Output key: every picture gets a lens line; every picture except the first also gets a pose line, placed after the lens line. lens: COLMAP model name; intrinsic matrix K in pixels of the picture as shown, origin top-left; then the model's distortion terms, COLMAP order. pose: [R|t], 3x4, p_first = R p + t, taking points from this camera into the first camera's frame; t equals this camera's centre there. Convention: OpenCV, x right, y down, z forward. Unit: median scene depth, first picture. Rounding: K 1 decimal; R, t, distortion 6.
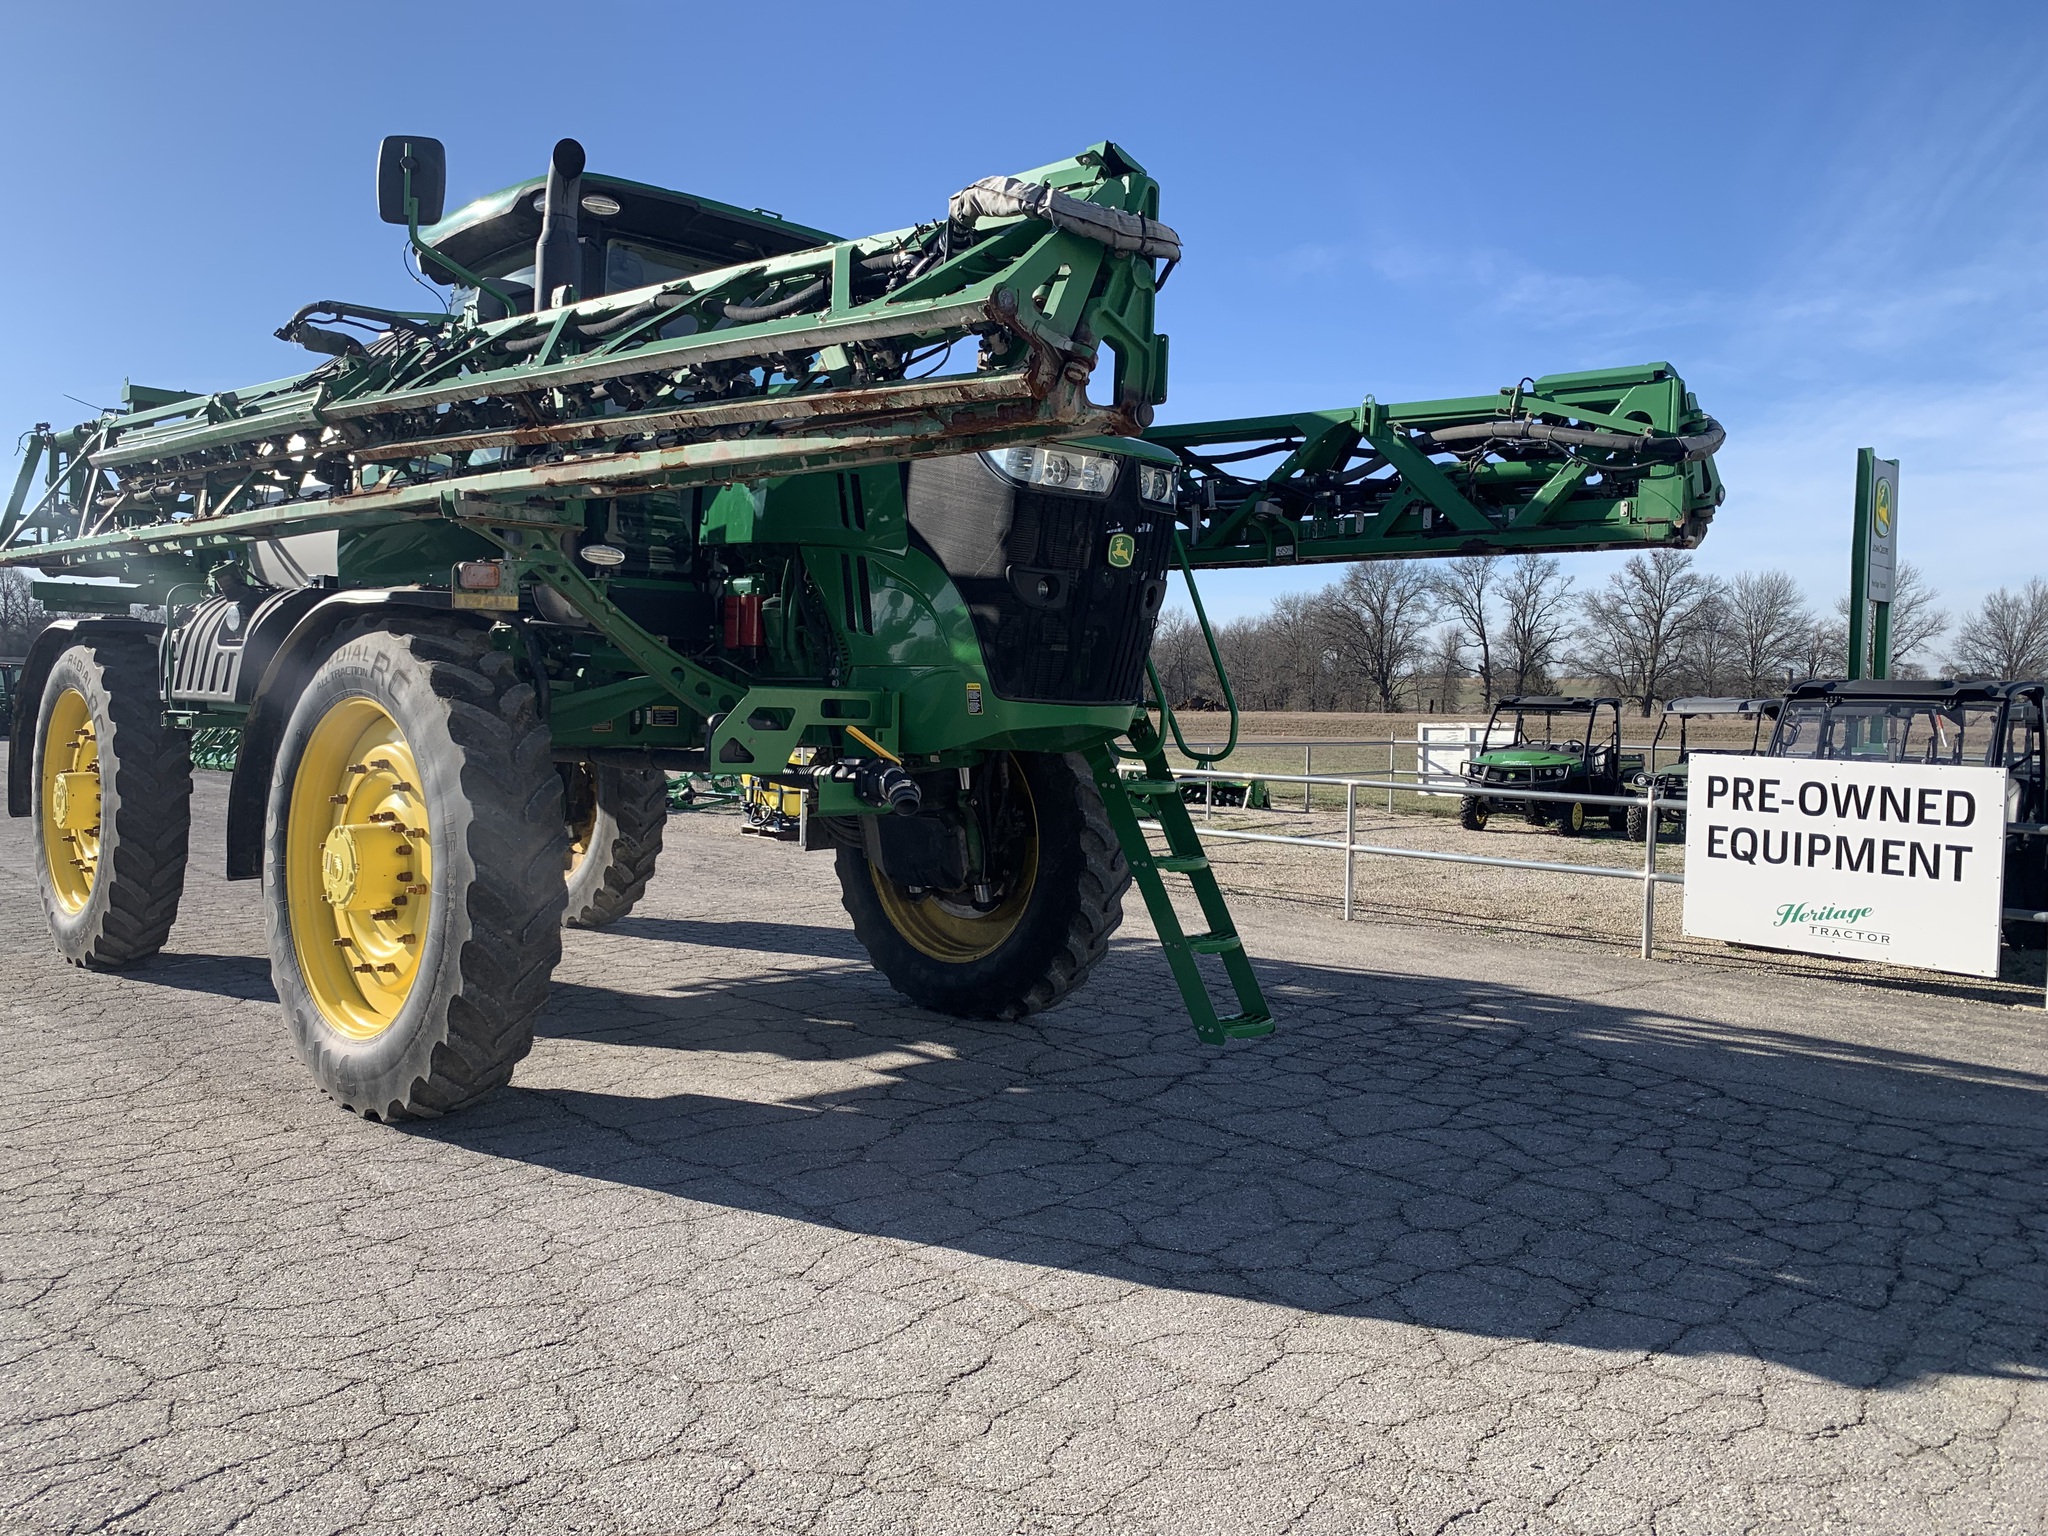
lens RADIAL K [[1568.3, 0, 999.2], [0, 1568.3, 744.3], [0, 0, 1]] dist [0.026661, -0.033516]
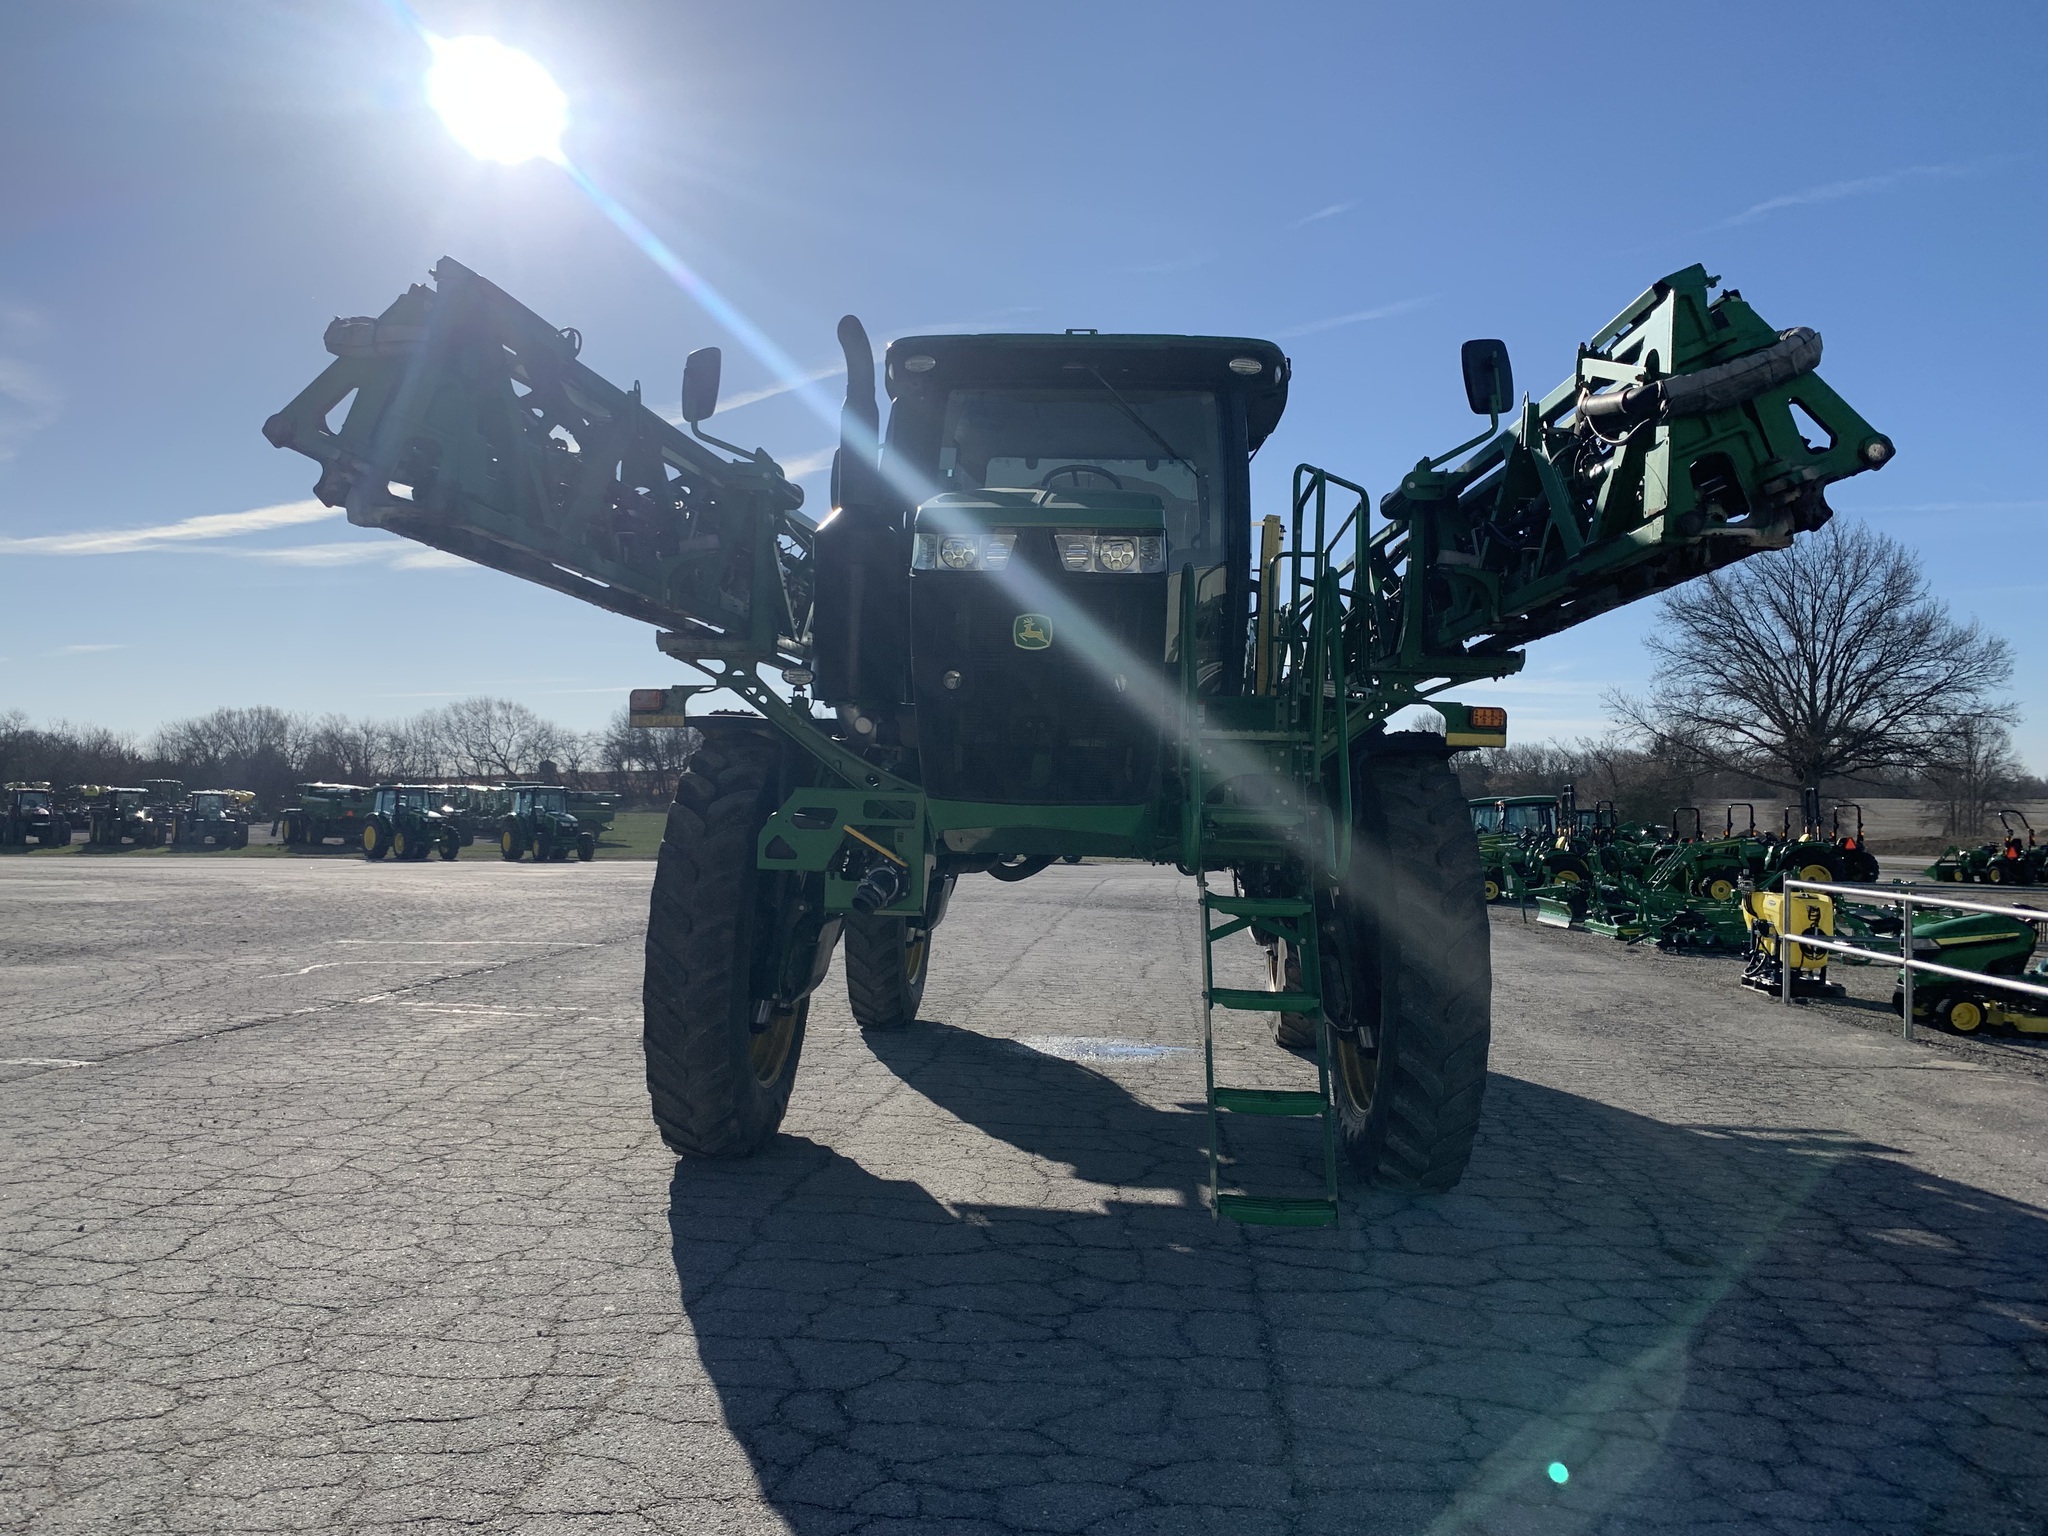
lens RADIAL K [[1564.6, 0, 1034.3], [0, 1564.6, 782.6], [0, 0, 1]] dist [0.026682, -0.037703]
pose [[0.673885, -0.015865, -0.738666, 0.672982], [-0.032377, 0.998175, -0.050976, 0.007382], [0.738126, 0.058268, 0.672141, 0.365713]]
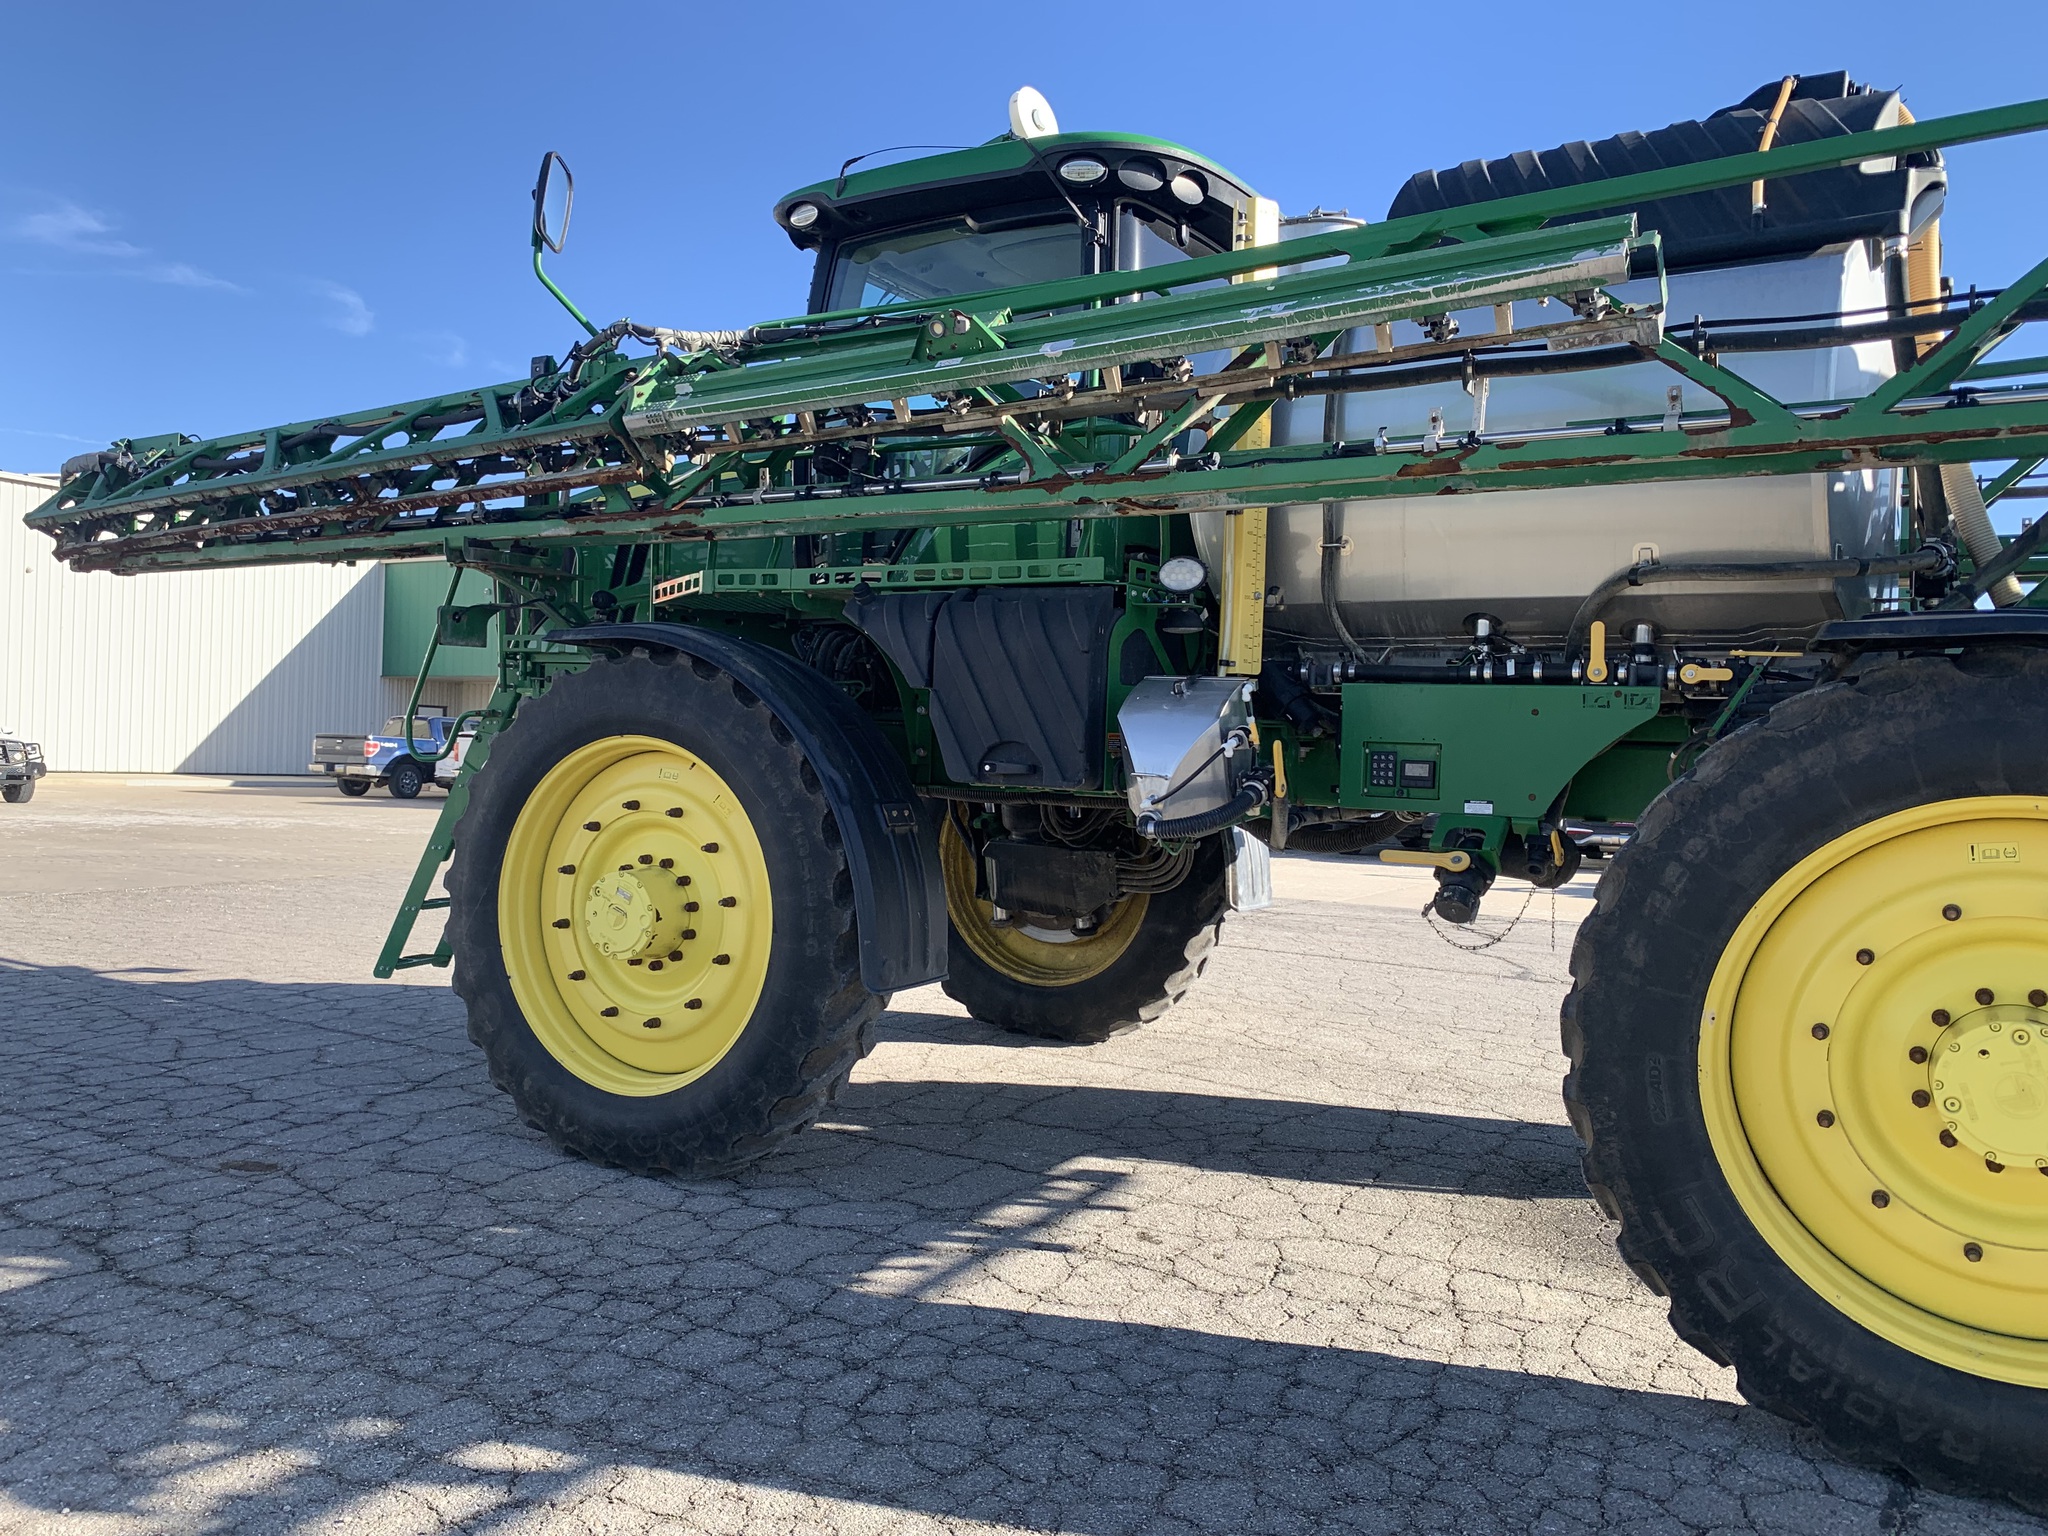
lens RADIAL K [[1564.6, 0, 1007.2], [0, 1564.6, 766.8], [0, 0, 1]] dist [0.026682, -0.037703]
pose [[-0.965314, -0.048417, -0.256565, 0.024166], [-0.061436, 0.997186, 0.042968, -0.064308], [0.253762, 0.057240, -0.965571, 2.373322]]
